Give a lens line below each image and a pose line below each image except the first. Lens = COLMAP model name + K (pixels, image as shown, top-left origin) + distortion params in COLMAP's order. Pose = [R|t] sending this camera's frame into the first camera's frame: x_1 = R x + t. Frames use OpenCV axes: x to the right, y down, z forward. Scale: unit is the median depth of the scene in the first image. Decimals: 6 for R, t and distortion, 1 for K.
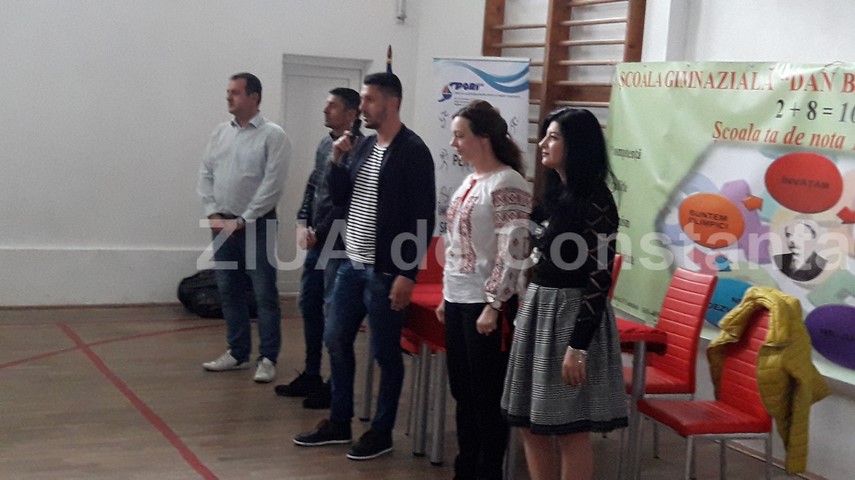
lens RADIAL K [[1202.3, 0, 427.5], [0, 1202.3, 240.0], [0, 0, 1]] dist [0.133165, -0.112423]
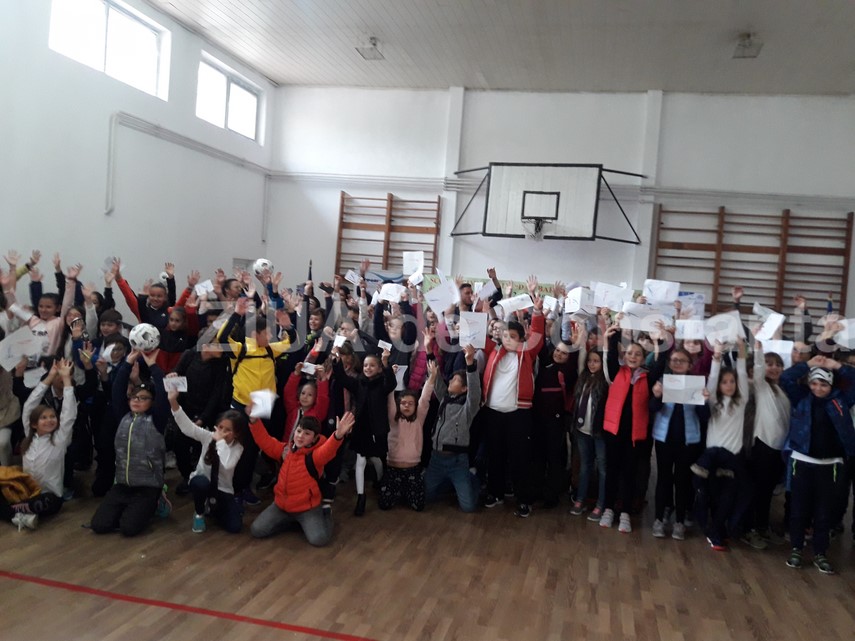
lens RADIAL K [[694.6, 0, 427.5], [0, 694.6, 320.5], [0, 0, 1]] dist [0.137783, -0.345020]
pose [[0.650343, -0.056361, 0.757547, -1.281903], [0.050693, 0.998241, 0.030750, -0.102517], [-0.757948, 0.018404, 0.652056, -0.081643]]
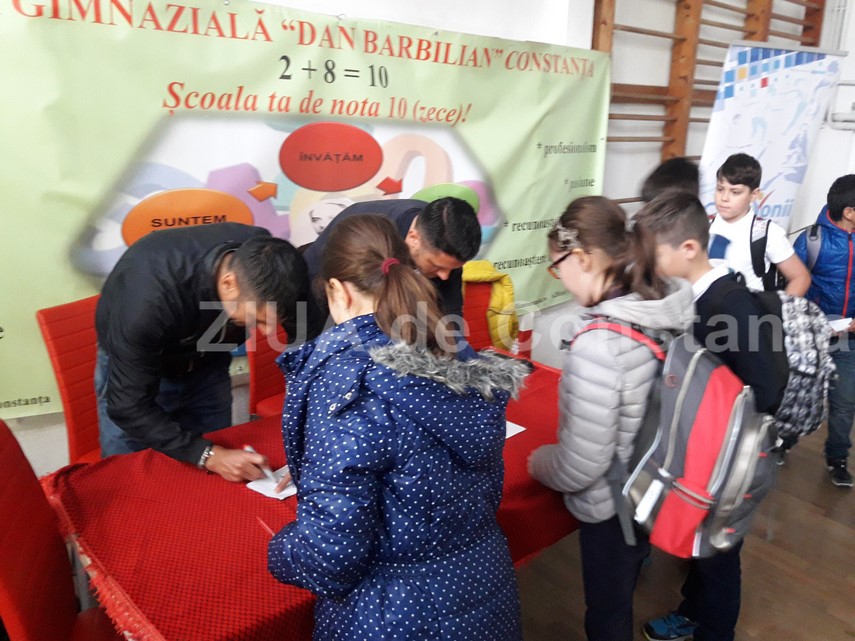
lens RADIAL K [[709.1, 0, 437.1], [0, 709.1, 322.4], [0, 0, 1]] dist [0.032265, -0.063527]
pose [[-0.229253, -0.342538, 0.911104, -0.206443], [0.055260, 0.929944, 0.363525, -0.110455], [-0.971797, 0.133687, -0.194264, 0.962045]]
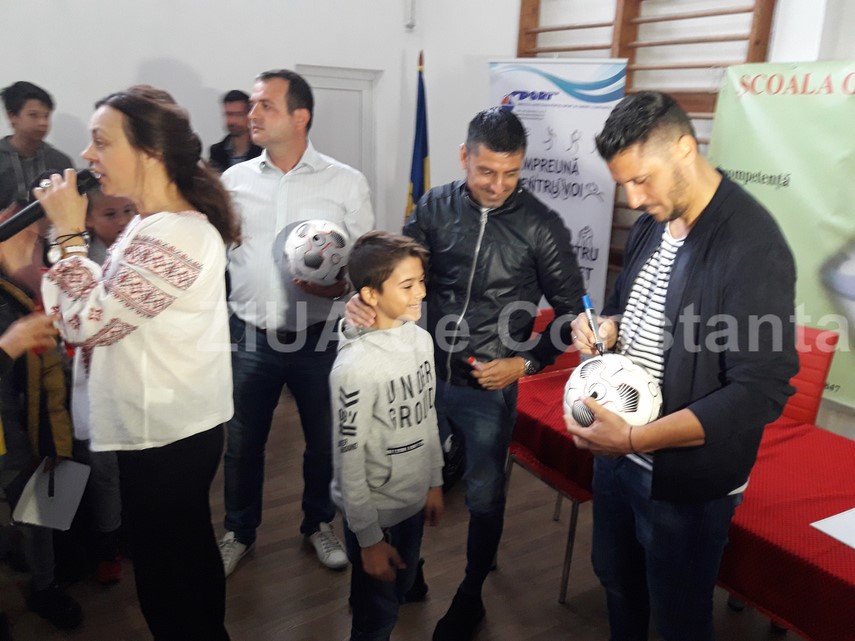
lens RADIAL K [[709.1, 0, 437.1], [0, 709.1, 322.4], [0, 0, 1]] dist [0.032265, -0.063527]
pose [[0.992404, -0.050124, 0.112343, -0.125157], [0.029108, 0.982971, 0.181442, -0.078826], [-0.119525, -0.176794, 0.976964, 0.607824]]
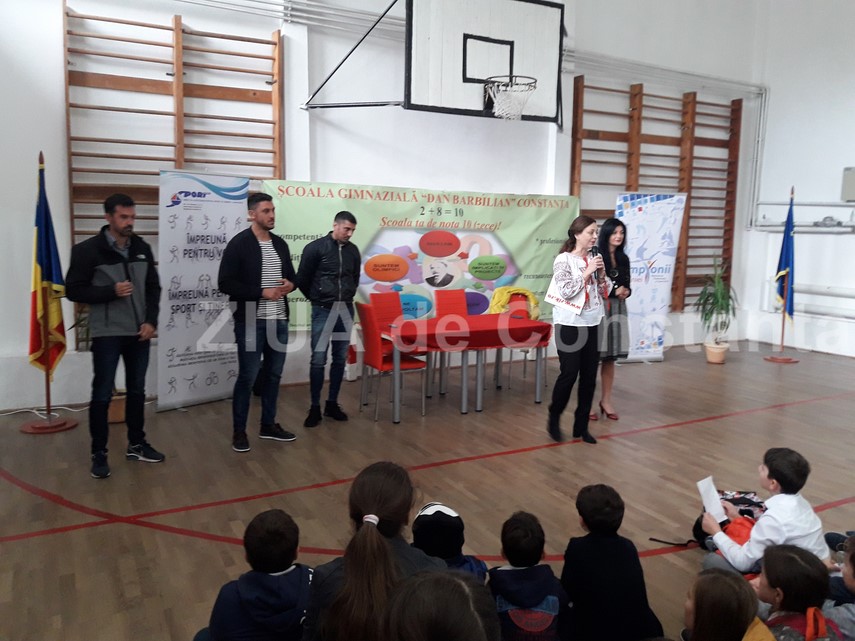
lens RADIAL K [[712.3, 0, 437.5], [0, 712.3, 325.4], [0, 0, 1]] dist [0.155210, -0.338835]
pose [[-0.035241, -0.204804, 0.978168, -0.938685], [0.086058, 0.974519, 0.207140, -0.160744], [-0.995667, 0.091479, -0.016718, 0.958958]]
